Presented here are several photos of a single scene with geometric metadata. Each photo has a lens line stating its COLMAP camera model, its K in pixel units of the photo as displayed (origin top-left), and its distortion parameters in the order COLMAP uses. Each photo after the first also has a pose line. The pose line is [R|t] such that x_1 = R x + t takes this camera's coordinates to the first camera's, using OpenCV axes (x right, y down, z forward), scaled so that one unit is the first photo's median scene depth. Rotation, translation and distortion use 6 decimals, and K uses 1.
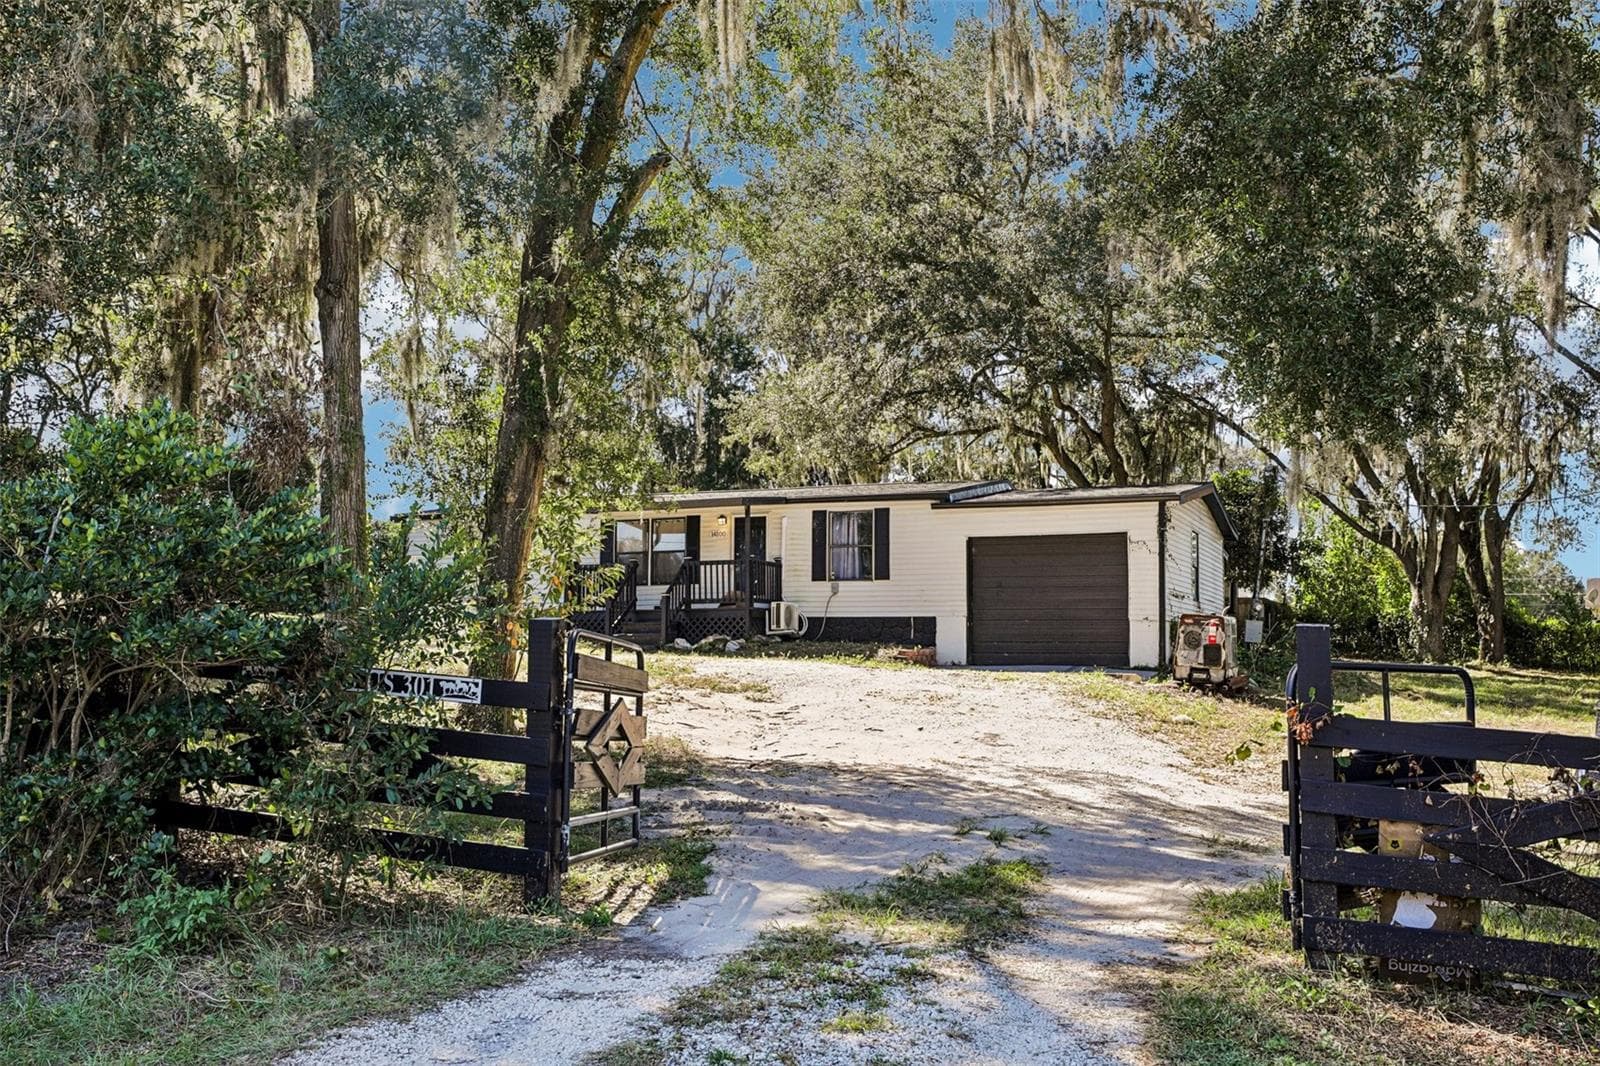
lens RADIAL K [[1534.9, 0, 800.0], [0, 1534.9, 533.0], [0, 0, 1]] dist [0.000301, 0.001528]
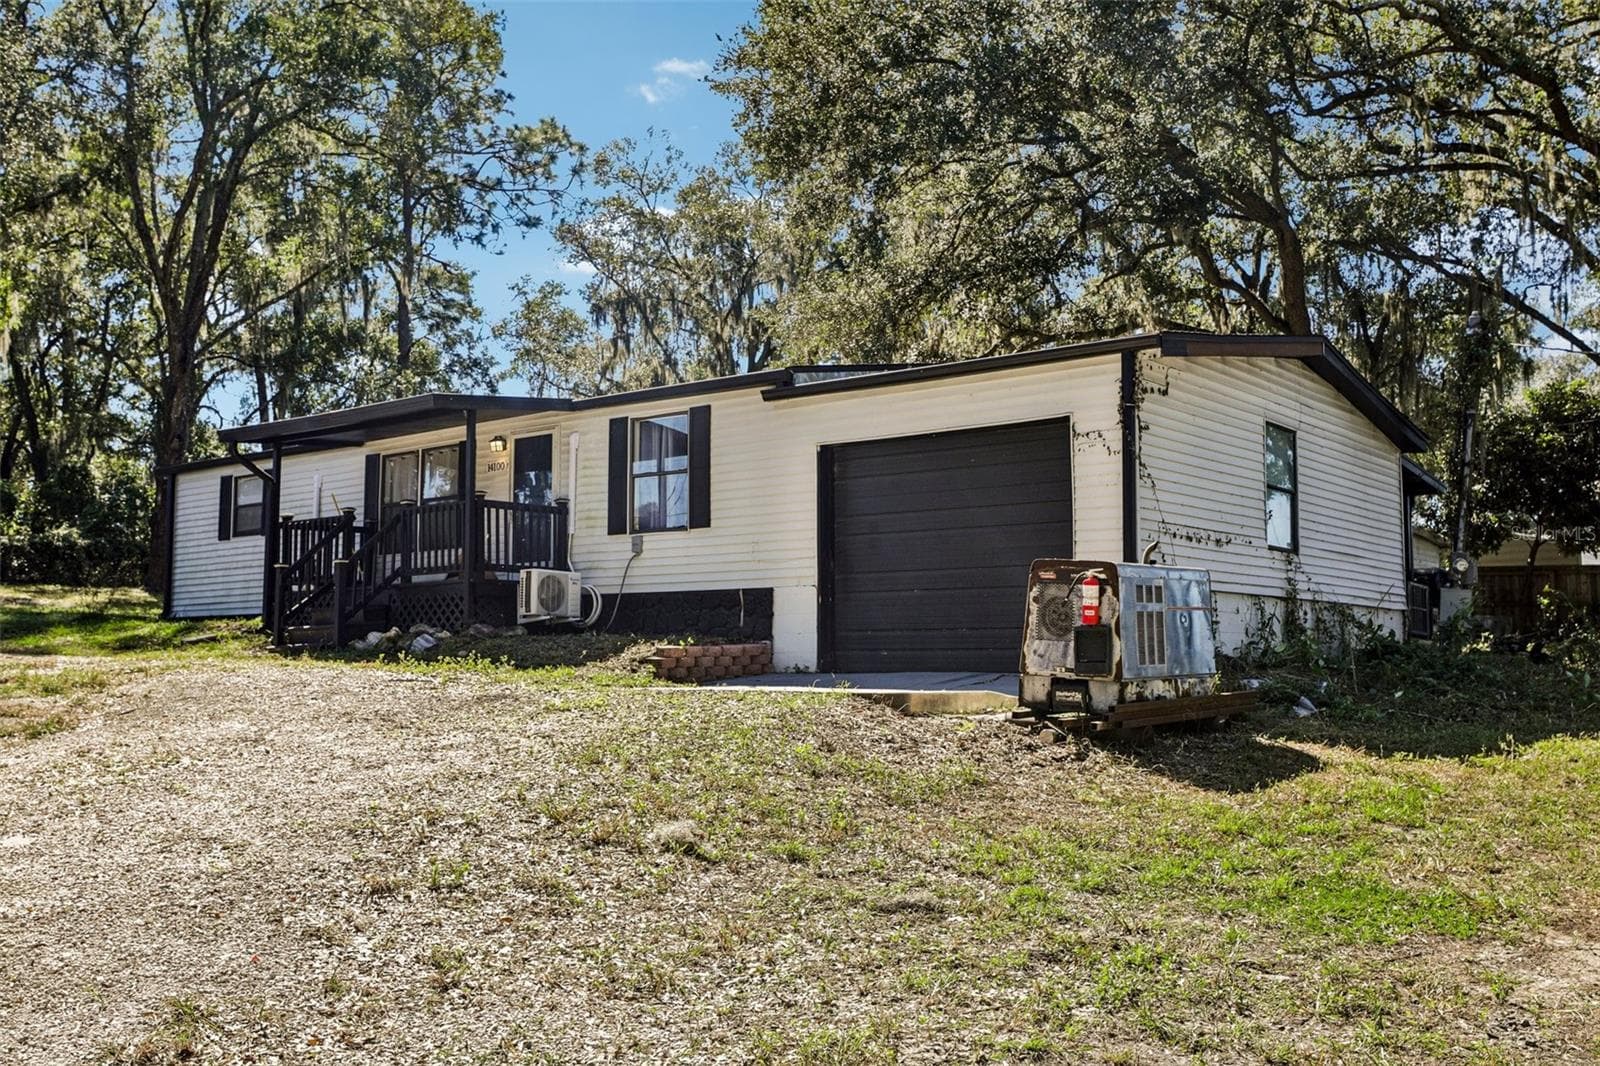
lens RADIAL K [[1534.9, 0, 800.0], [0, 1534.9, 533.0], [0, 0, 1]] dist [0.000301, 0.001528]
pose [[0.963946, -0.030348, -0.264363, 0.245334], [0.030154, 0.999534, -0.004794, 0.036490], [0.264385, -0.003350, 0.964411, 0.442439]]
